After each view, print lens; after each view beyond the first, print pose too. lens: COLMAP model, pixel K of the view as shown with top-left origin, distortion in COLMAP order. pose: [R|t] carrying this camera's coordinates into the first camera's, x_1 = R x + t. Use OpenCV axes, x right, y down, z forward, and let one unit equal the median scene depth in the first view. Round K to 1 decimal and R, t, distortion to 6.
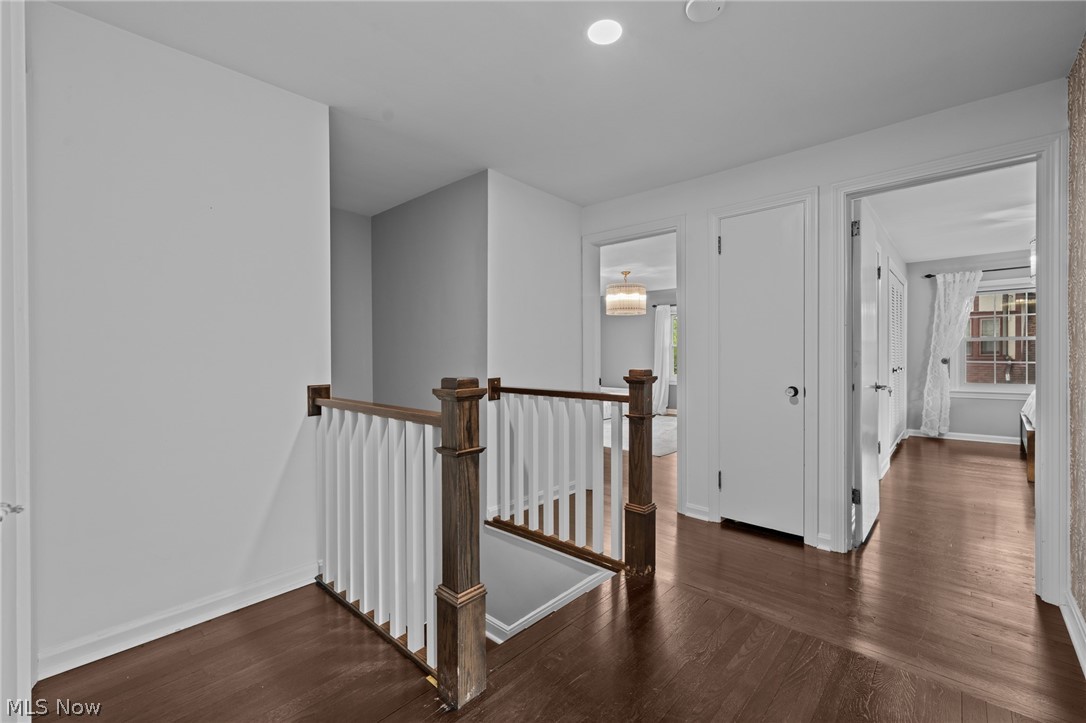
lens RADIAL K [[457.0, 0, 547.1], [0, 457.0, 357.0], [0, 0, 1]] dist [-0.000430, 0.001093]
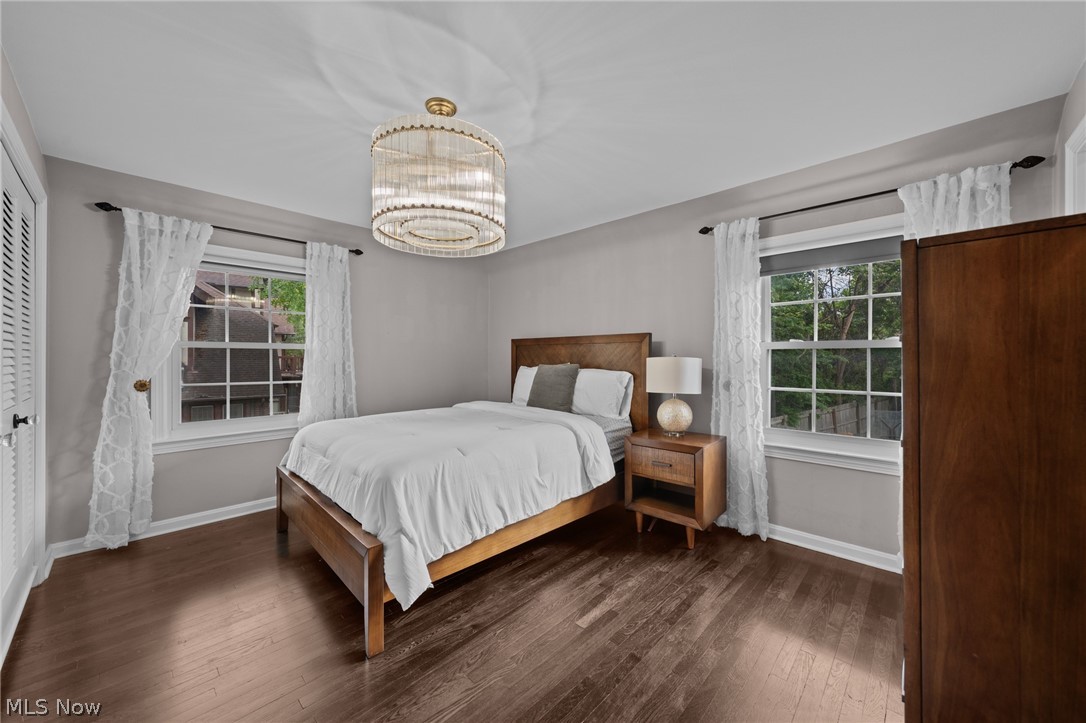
lens RADIAL K [[398.7, 0, 543.5], [0, 398.7, 364.1], [0, 0, 1]] dist [0.002475, -0.000285]
pose [[0.028436, 0.002695, 0.999592, 0.443379], [0.005026, 0.999983, -0.002839, -0.011496], [-0.999583, 0.005104, 0.028422, 0.545793]]
